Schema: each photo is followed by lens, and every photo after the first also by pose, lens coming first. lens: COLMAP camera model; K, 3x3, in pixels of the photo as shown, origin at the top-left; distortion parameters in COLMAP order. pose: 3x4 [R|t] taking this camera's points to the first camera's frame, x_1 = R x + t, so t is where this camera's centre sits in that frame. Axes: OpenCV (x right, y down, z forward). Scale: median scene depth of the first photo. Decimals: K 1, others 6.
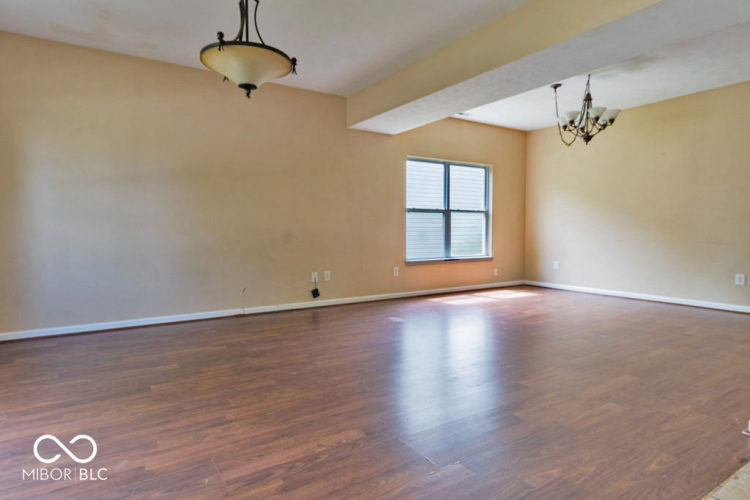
lens RADIAL K [[422.5, 0, 376.3], [0, 422.5, 246.6], [0, 0, 1]] dist [0.005320, 0.000944]
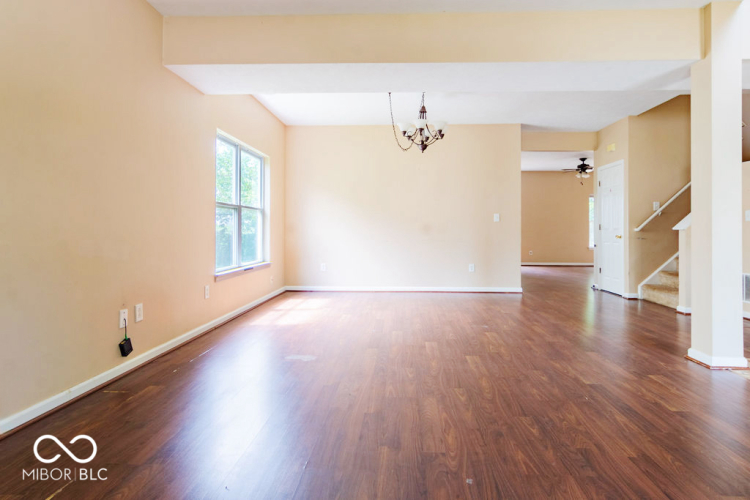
lens RADIAL K [[430.8, 0, 380.3], [0, 430.8, 230.0], [0, 0, 1]] dist [0.005073, 0.000861]
pose [[0.584108, 0.002482, 0.811672, -0.444428], [0.029693, 0.999261, -0.024424, -0.019720], [-0.811132, 0.038367, 0.583603, 0.440017]]
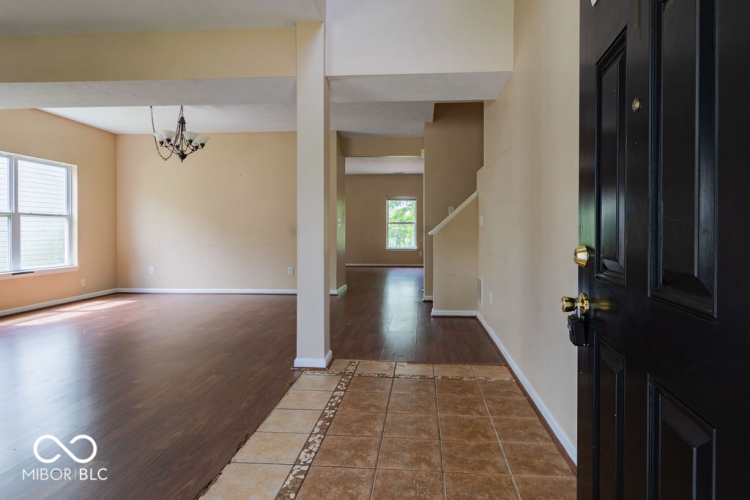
lens RADIAL K [[430.8, 0, 380.3], [0, 430.8, 230.0], [0, 0, 1]] dist [0.005073, 0.000861]
pose [[0.612679, -0.000946, 0.790331, -0.086242], [0.033647, 0.999124, -0.024888, -0.011908], [-0.789615, 0.041840, 0.612174, -0.113001]]
